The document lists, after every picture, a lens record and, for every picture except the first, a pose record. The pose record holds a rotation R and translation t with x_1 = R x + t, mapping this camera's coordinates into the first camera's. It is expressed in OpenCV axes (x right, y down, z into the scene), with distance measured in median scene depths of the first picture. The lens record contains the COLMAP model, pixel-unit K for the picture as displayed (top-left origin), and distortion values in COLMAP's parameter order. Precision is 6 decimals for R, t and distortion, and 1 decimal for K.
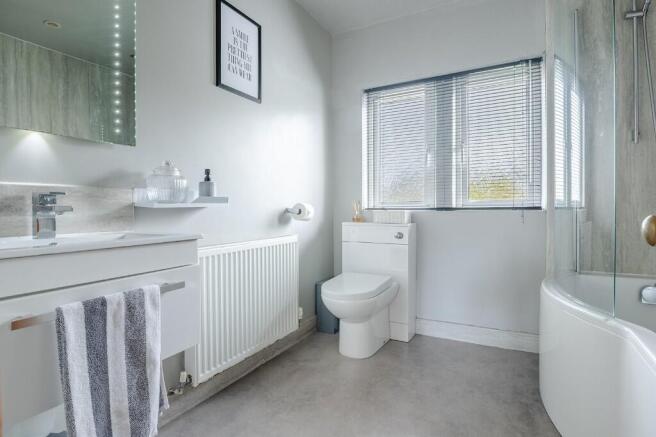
lens RADIAL K [[350.4, 0, 328.0], [0, 350.4, 218.5], [0, 0, 1]] dist [-0.002822, -0.000785]
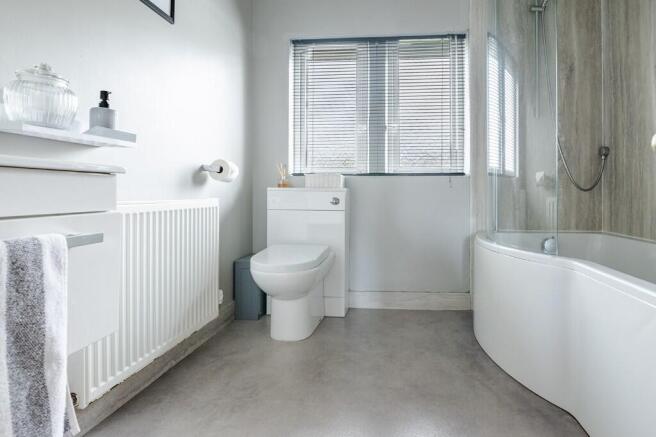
lens RADIAL K [[365.0, 0, 328.0], [0, 365.0, 218.5], [0, 0, 1]] dist [-0.004586, -0.001595]
pose [[0.910129, 0.005357, 0.414291, -0.223055], [0.002951, 0.999807, -0.019411, 0.120533], [-0.414315, 0.018889, 0.909937, 0.150175]]
